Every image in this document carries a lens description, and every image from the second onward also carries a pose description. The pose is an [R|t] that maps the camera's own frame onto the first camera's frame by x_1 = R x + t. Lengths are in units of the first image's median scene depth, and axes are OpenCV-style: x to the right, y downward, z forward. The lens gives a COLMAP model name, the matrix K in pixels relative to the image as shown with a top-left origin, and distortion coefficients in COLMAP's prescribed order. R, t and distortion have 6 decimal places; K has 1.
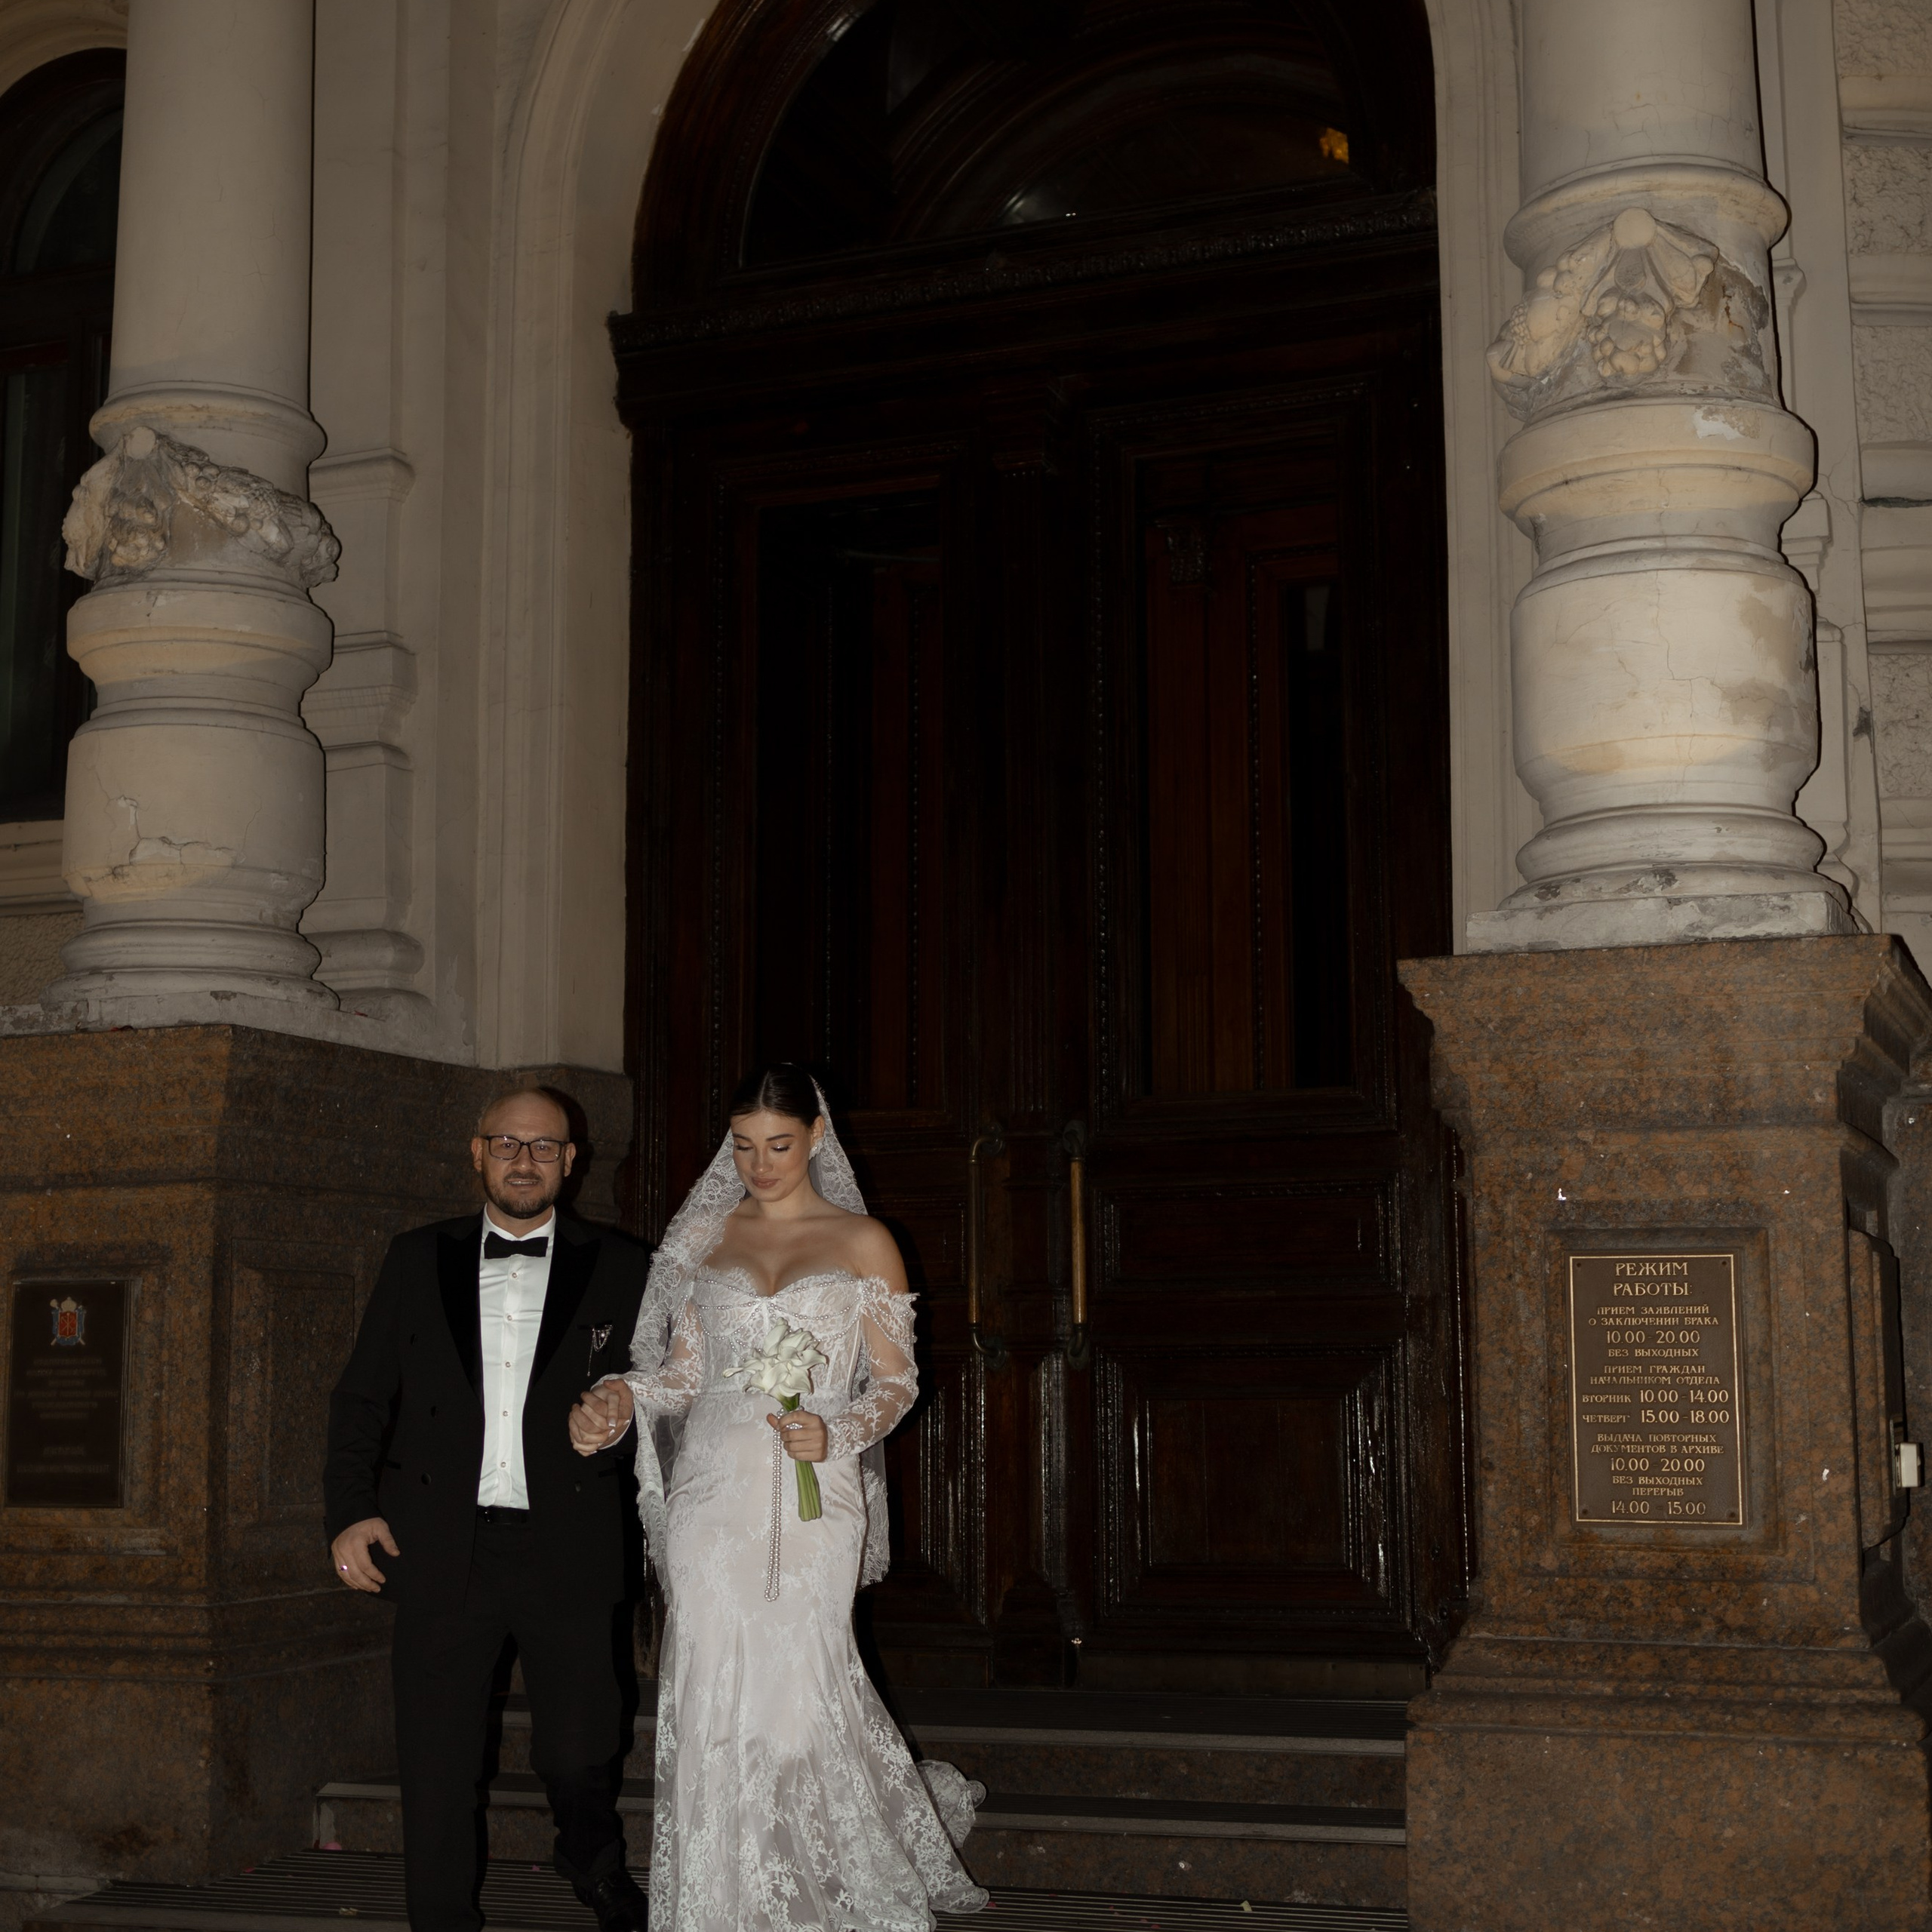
lens RADIAL K [[3141.6, 0, 922.8], [0, 3141.6, 964.9], [0, 0, 1]] dist [0.013700, 0.091858]
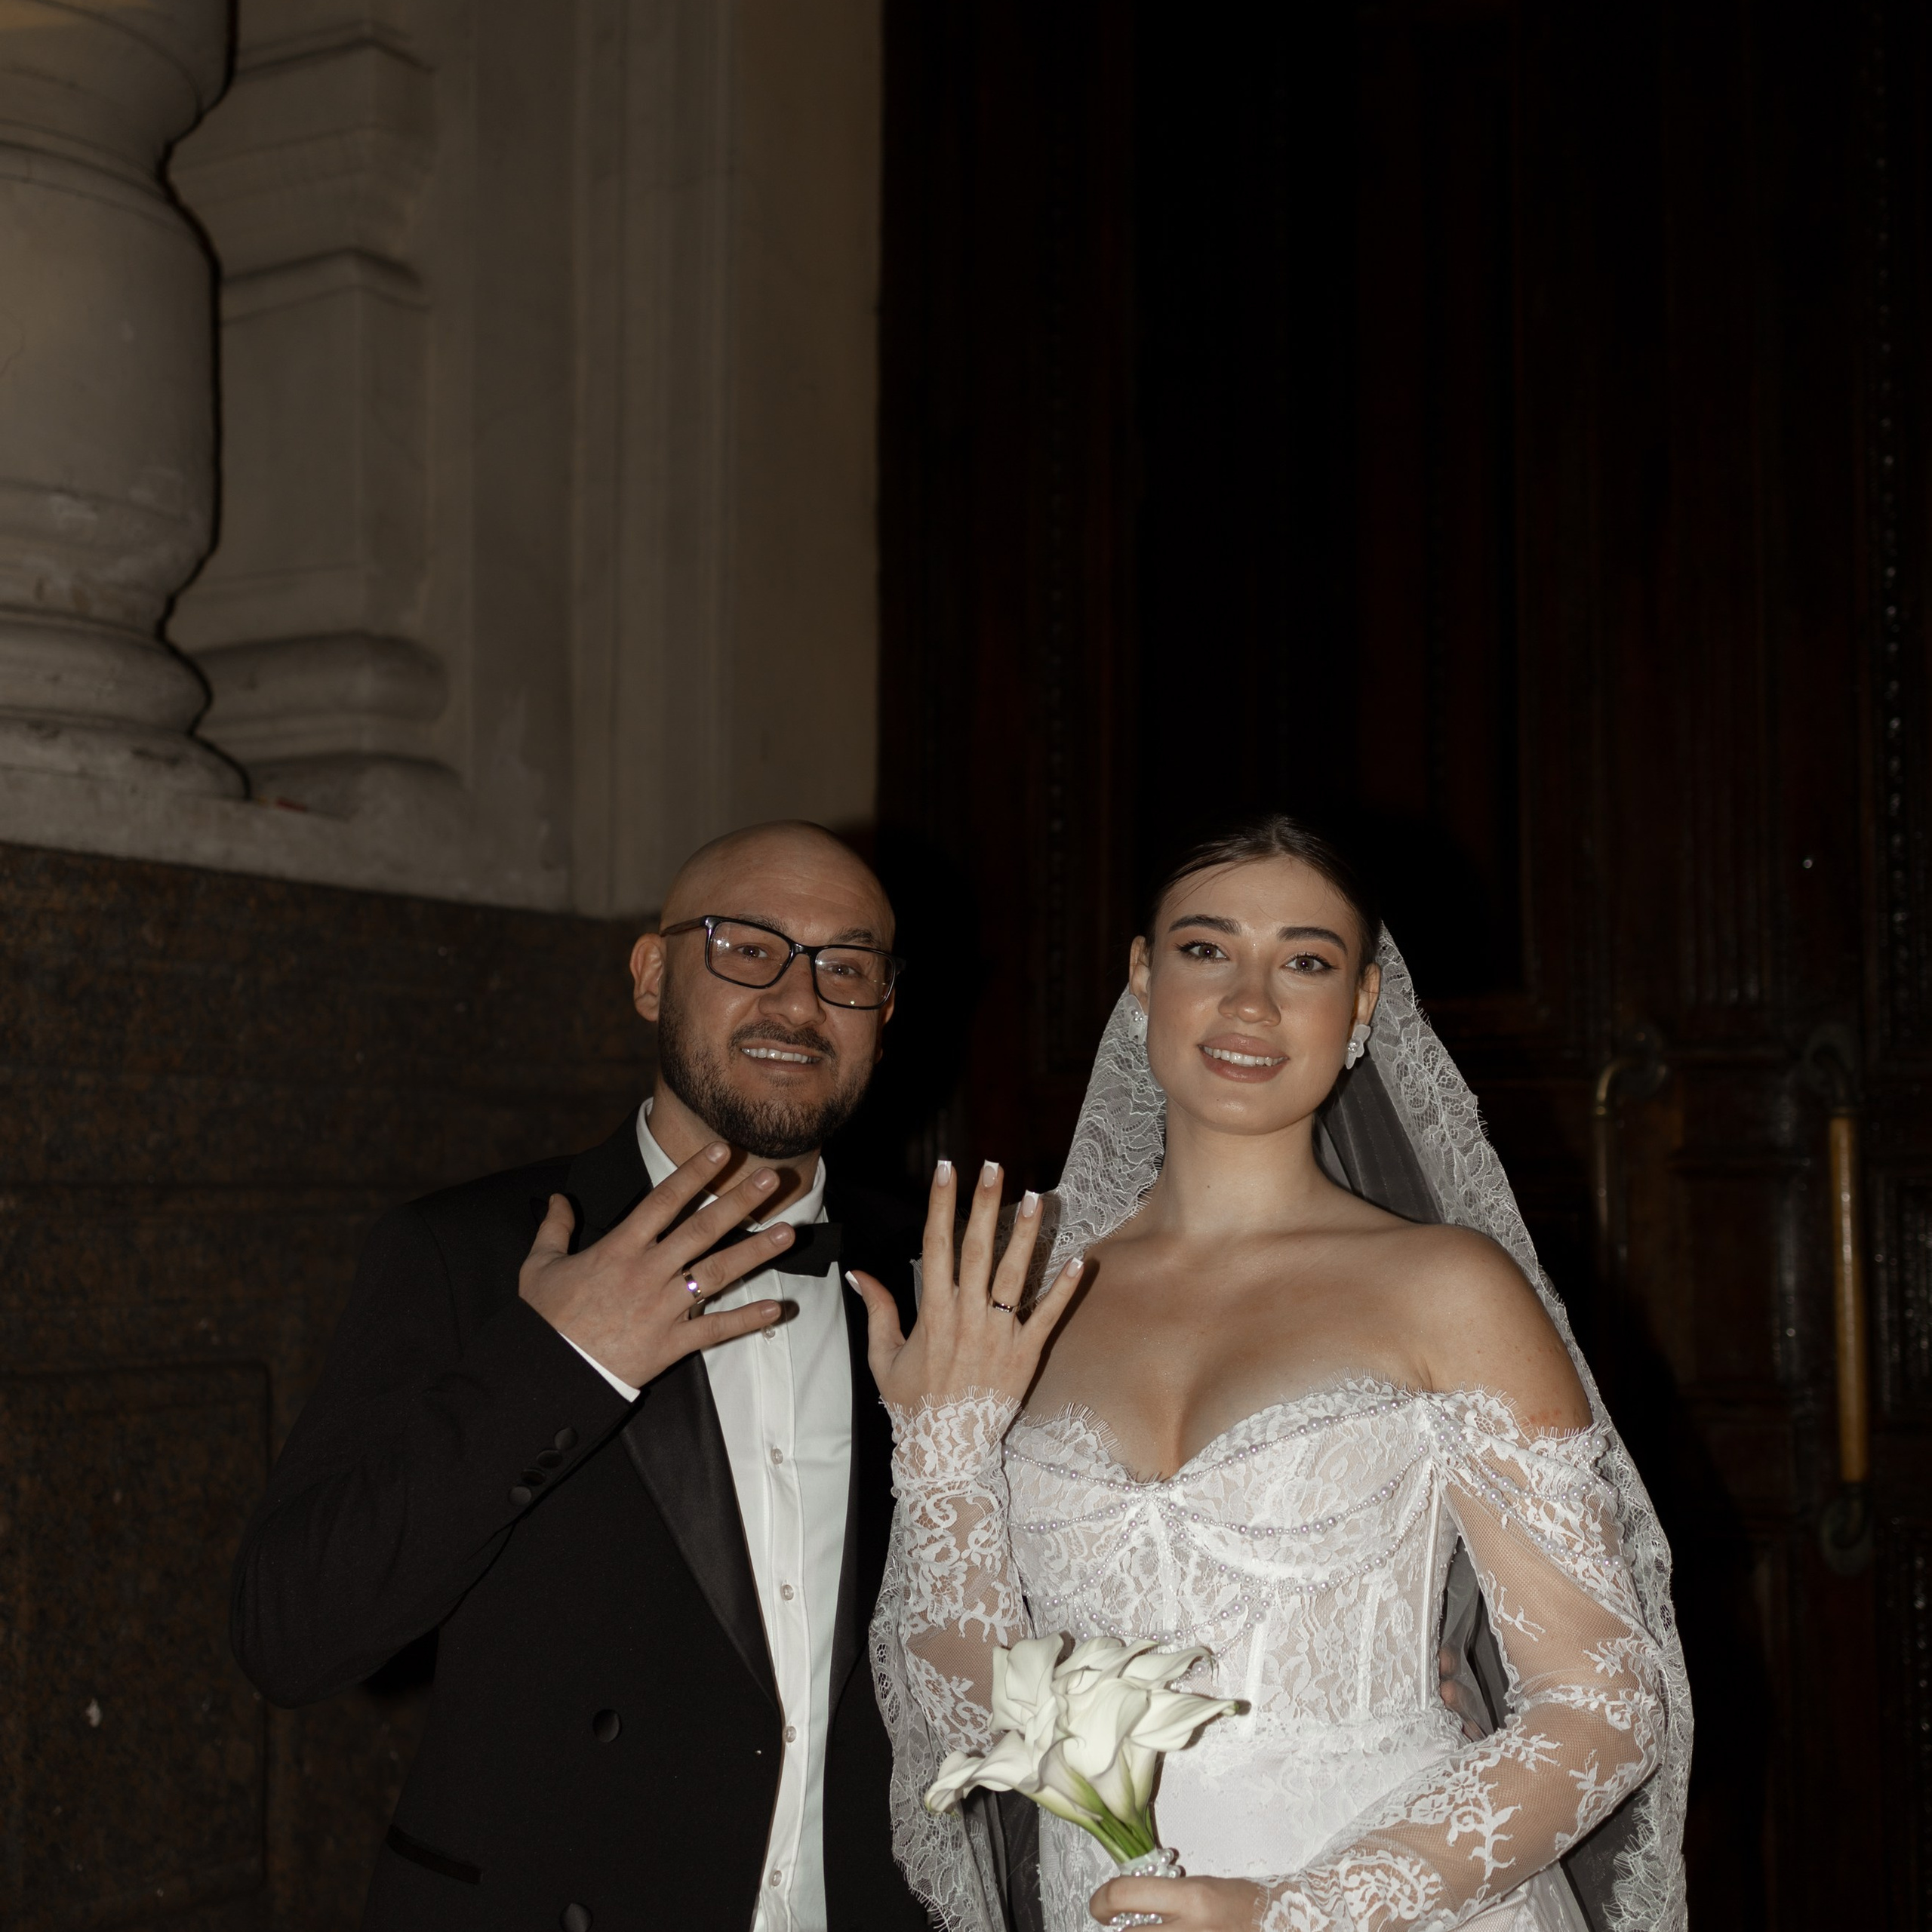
lens RADIAL K [[3141.6, 0, 922.8], [0, 3141.6, 964.9], [0, 0, 1]] dist [0.013700, 0.091858]
pose [[0.989973, -0.004934, -0.141169, -0.017845], [0.013234, 0.998234, 0.057917, 0.013112], [0.140634, -0.059204, 0.988290, 0.530363]]
